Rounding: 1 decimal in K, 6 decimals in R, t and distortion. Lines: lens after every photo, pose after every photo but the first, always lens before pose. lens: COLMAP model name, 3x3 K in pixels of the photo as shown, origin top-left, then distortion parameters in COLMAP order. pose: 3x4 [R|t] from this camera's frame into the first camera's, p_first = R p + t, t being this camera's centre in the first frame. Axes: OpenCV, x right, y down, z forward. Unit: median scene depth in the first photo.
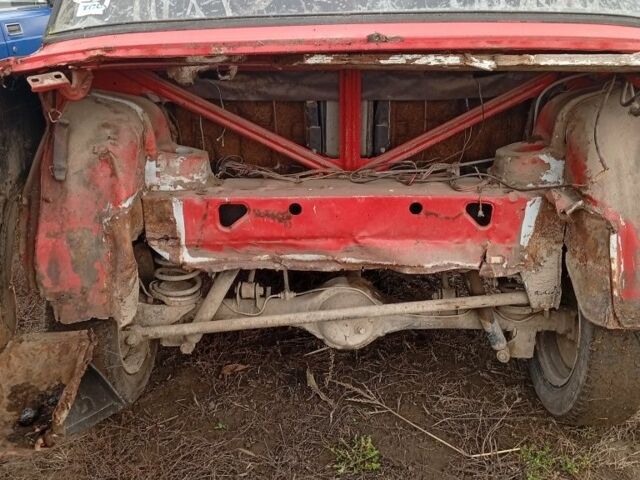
lens RADIAL K [[623.8, 0, 320.1], [0, 623.8, 242.3], [0, 0, 1]] dist [0.037417, 0.000000]
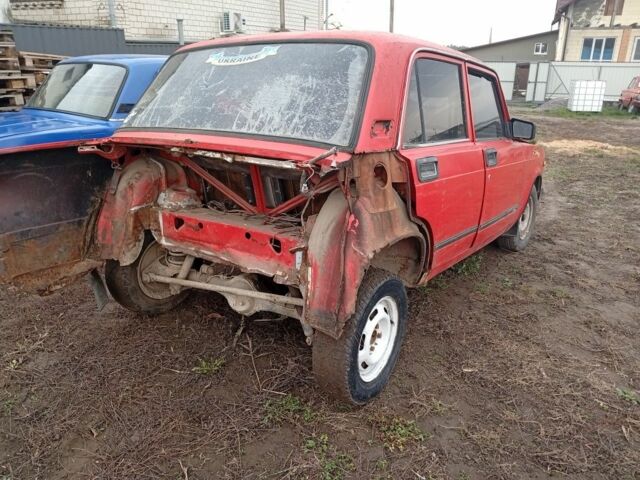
lens RADIAL K [[454.0, 0, 320.5], [0, 454.0, 238.7], [0, 0, 1]] dist [0.008124, 0.000821]
pose [[0.861513, 0.175094, -0.476589, 0.941099], [-0.217561, 0.975422, -0.034917, -0.044674], [0.458761, 0.133768, 0.878433, -0.049386]]
